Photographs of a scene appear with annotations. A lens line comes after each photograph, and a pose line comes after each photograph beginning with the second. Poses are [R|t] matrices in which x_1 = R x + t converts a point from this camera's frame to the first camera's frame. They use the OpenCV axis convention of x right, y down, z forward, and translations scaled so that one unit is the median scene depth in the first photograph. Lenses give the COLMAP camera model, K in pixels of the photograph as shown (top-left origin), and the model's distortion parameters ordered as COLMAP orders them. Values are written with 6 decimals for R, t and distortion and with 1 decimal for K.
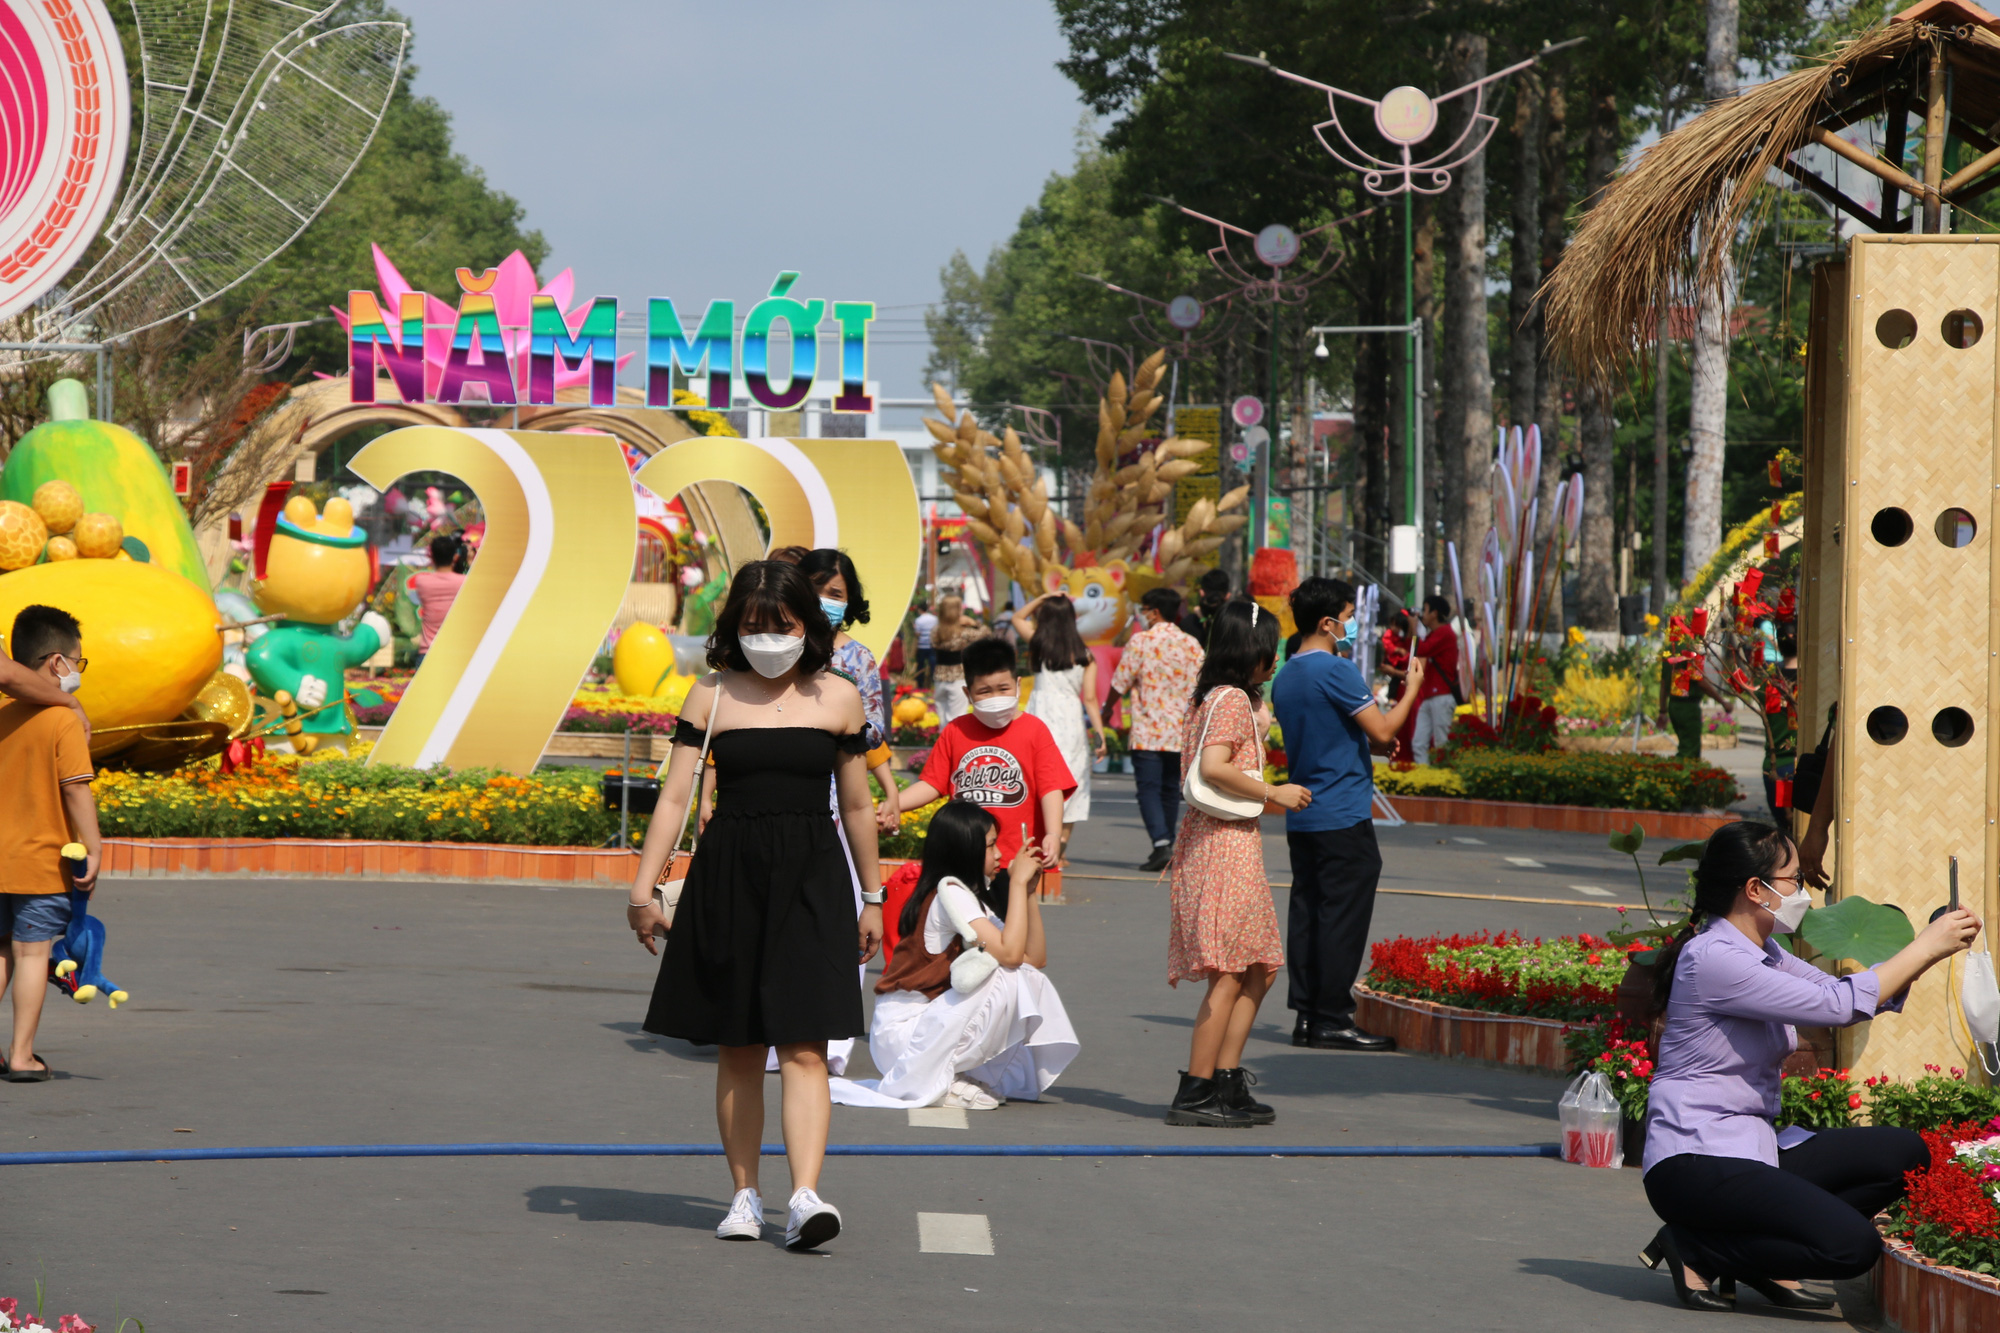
lens RADIAL K [[7861.0, 0, 1000.0], [0, 7861.0, 666.5], [0, 0, 1]] dist [1.103128, 0.400176]
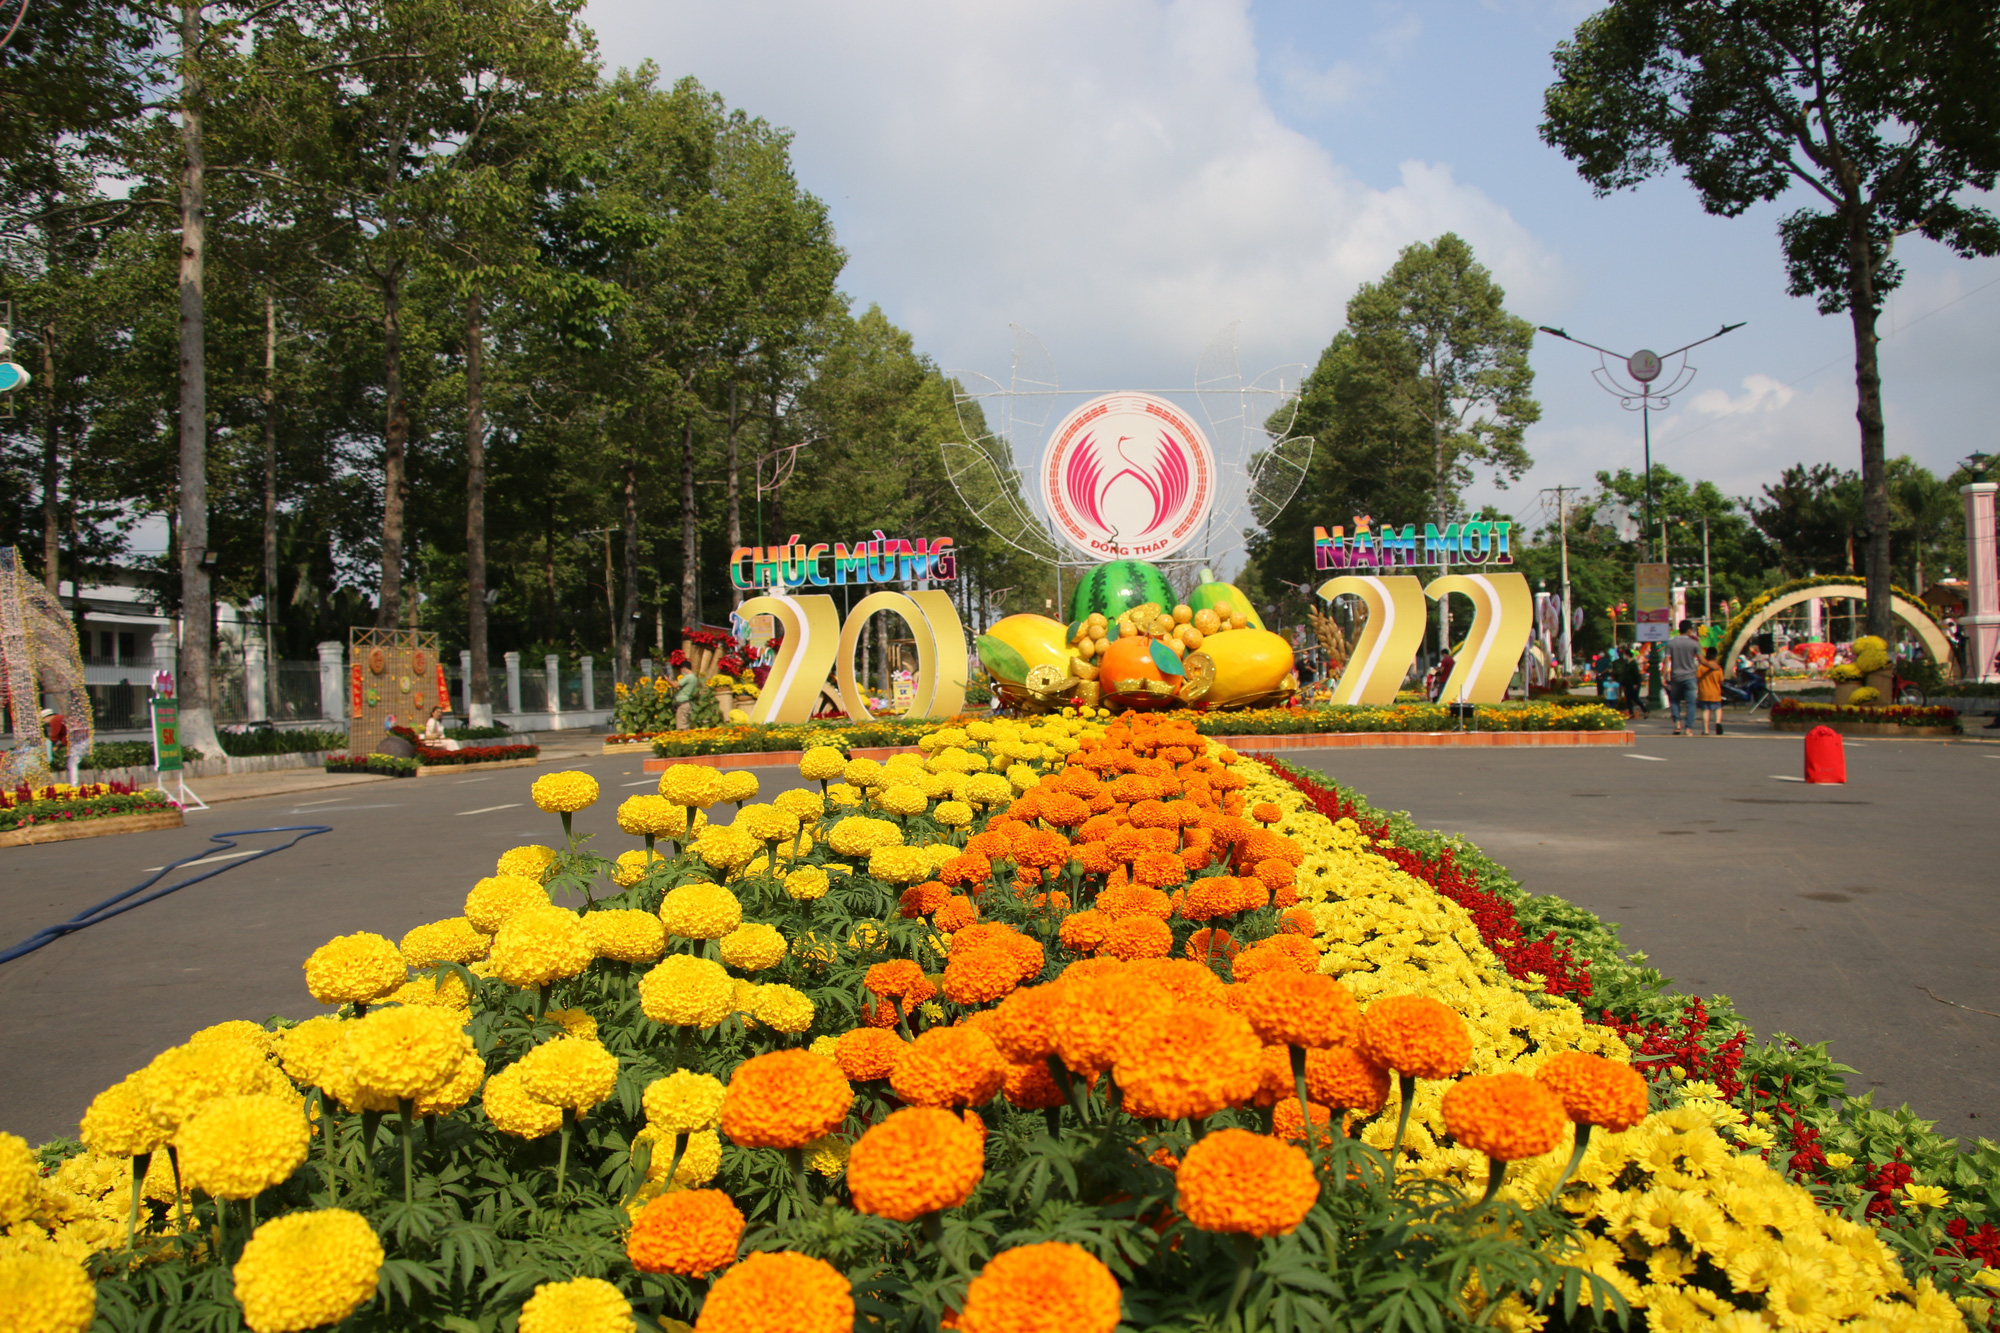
lens RADIAL K [[1644.3, 0, 1000.0], [0, 1644.3, 666.5], [0, 0, 1]] dist [-0.000873, -0.000315]
pose [[0.993256, -0.047404, -0.105808, -0.133782], [0.045017, 0.998677, -0.024836, 0.008532], [0.106845, 0.019906, 0.994076, 0.451370]]
